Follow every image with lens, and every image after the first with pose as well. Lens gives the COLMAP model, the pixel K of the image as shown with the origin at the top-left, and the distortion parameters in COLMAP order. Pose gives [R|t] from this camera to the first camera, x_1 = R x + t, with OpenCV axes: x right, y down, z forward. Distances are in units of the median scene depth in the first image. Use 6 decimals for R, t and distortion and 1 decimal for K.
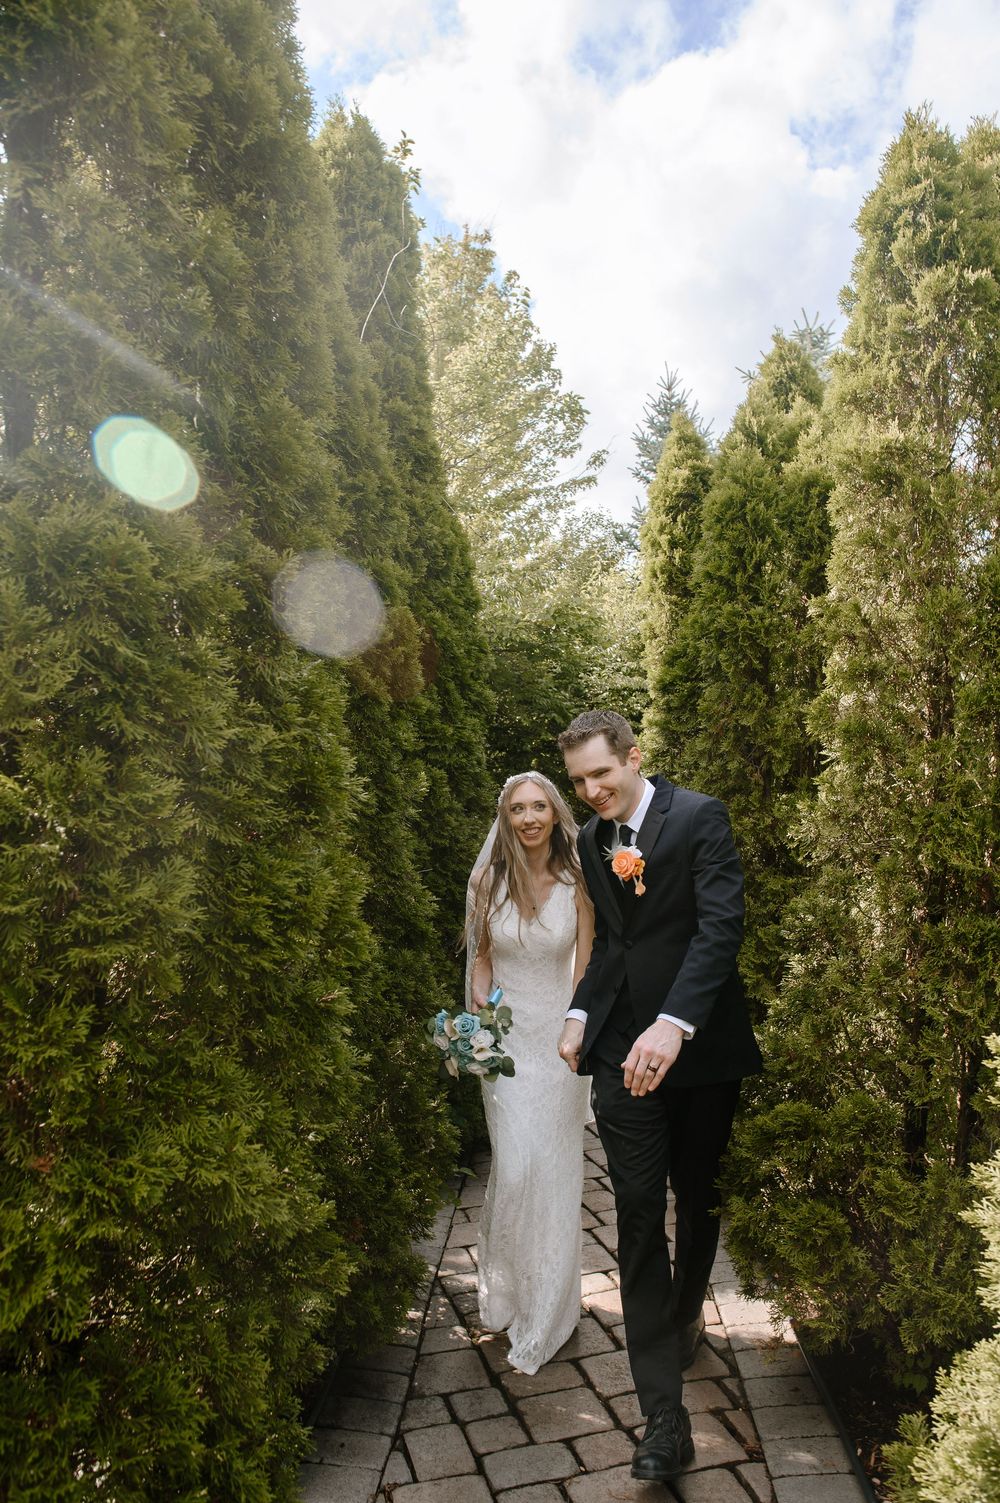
lens RADIAL K [[1058.6, 0, 495.1], [0, 1058.6, 745.8], [0, 0, 1]] dist [-0.042301, 0.021764]
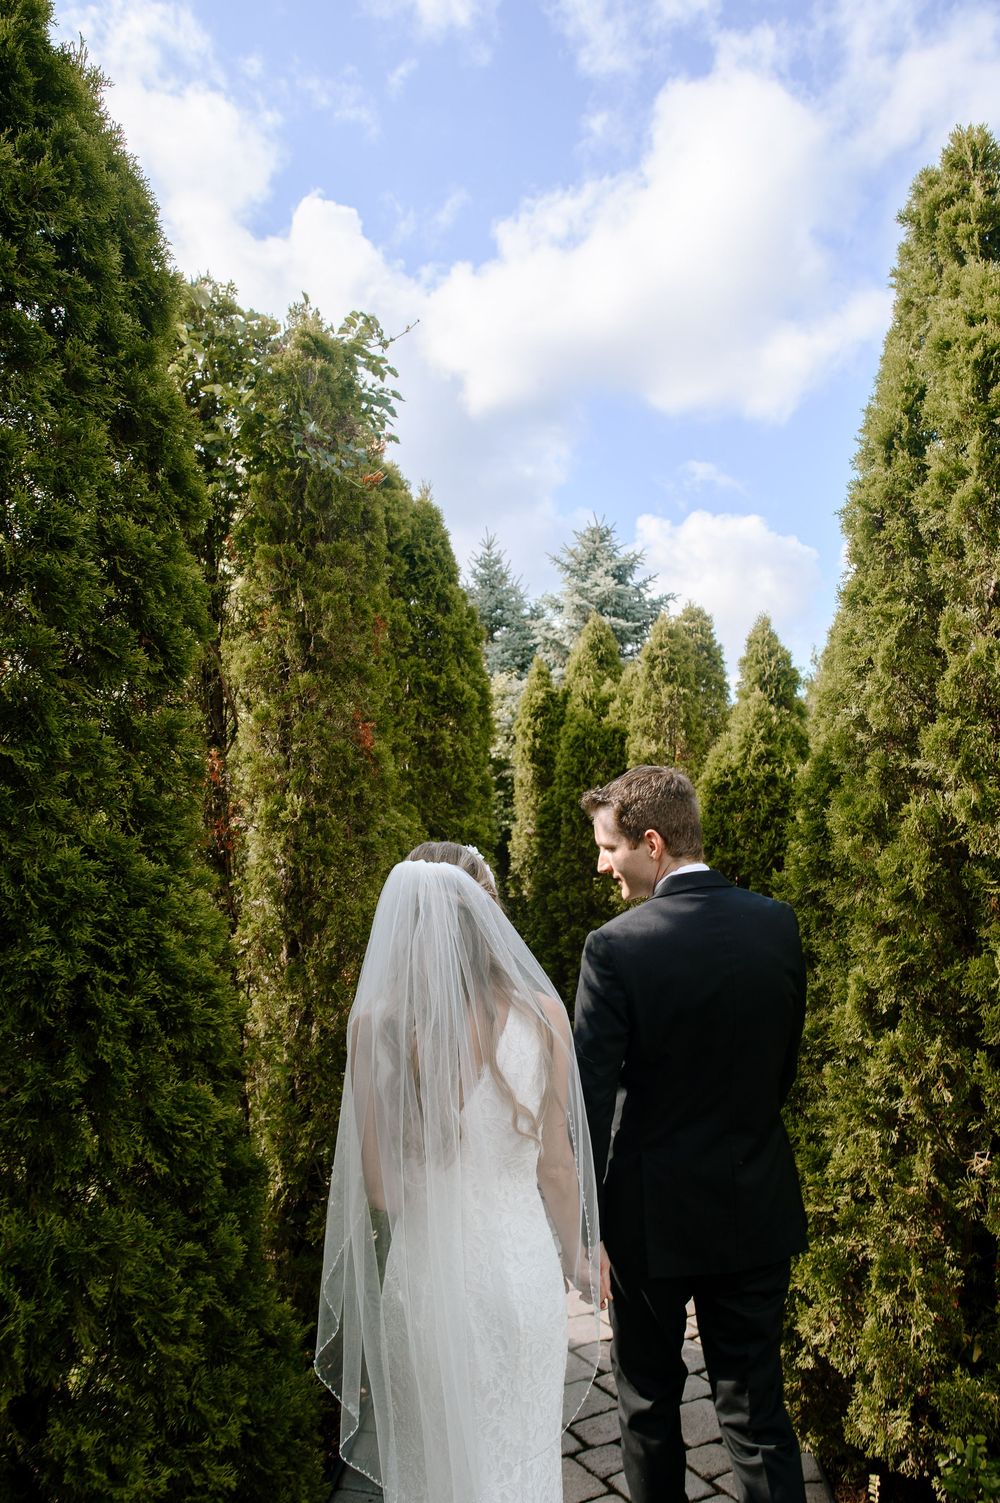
lens RADIAL K [[1019.6, 0, 500.0], [0, 1019.6, 751.5], [0, 0, 1]] dist [-0.038805, 0.018089]
pose [[0.976963, 0.034698, 0.210568, -0.342095], [-0.021919, 0.997790, -0.062721, -0.074971], [-0.212279, 0.056661, 0.975565, -0.906293]]
